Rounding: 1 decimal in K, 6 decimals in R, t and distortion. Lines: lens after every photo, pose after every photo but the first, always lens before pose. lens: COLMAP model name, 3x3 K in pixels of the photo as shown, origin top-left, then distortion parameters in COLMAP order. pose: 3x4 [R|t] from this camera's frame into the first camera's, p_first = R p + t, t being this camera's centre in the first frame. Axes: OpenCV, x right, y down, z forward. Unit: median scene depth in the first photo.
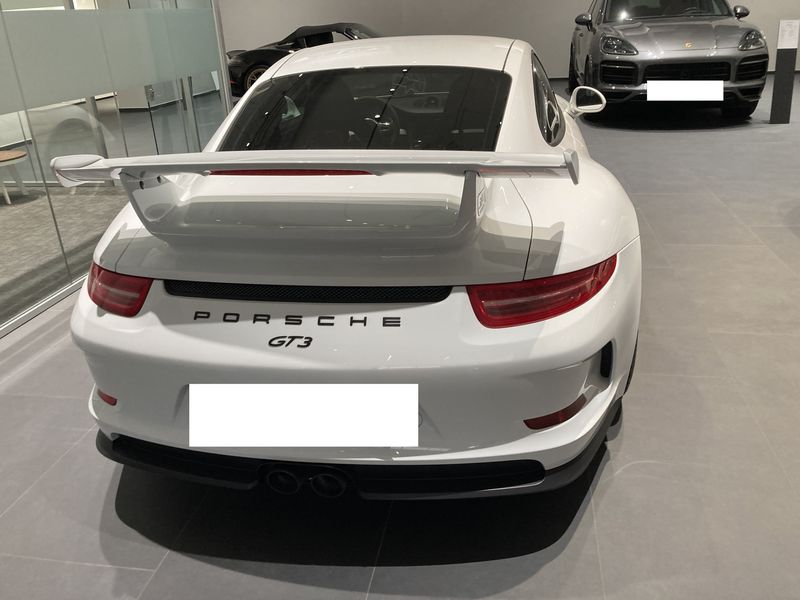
lens RADIAL K [[654.2, 0, 400.2], [0, 654.2, 298.3], [0, 0, 1]] dist [0.022832, -0.020964]
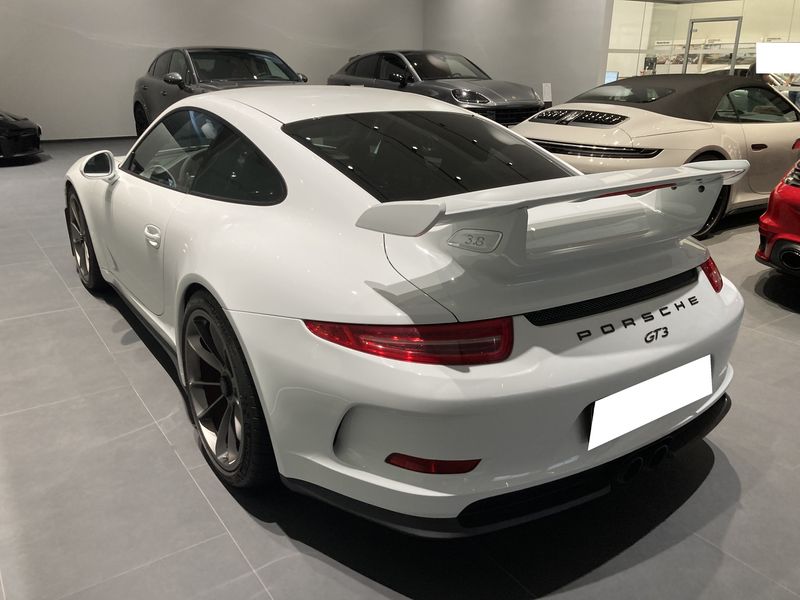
lens RADIAL K [[654.2, 0, 398.0], [0, 654.2, 301.9], [0, 0, 1]] dist [0.022832, -0.020964]
pose [[0.718128, -0.185963, 0.670604, -1.213705], [0.241612, 0.970318, 0.010342, -0.107352], [-0.652622, 0.154599, 0.741743, 0.420074]]
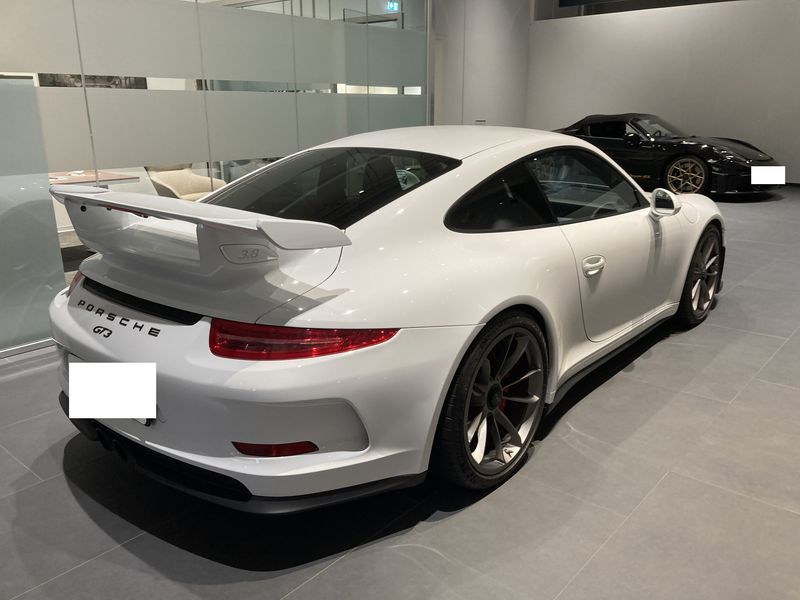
lens RADIAL K [[654.2, 0, 402.2], [0, 654.2, 298.8], [0, 0, 1]] dist [0.022832, -0.020964]
pose [[0.857615, 0.181751, -0.481107, 0.978887], [-0.235091, 0.970559, -0.052415, -0.071879], [0.457416, 0.158056, 0.875094, 0.077534]]
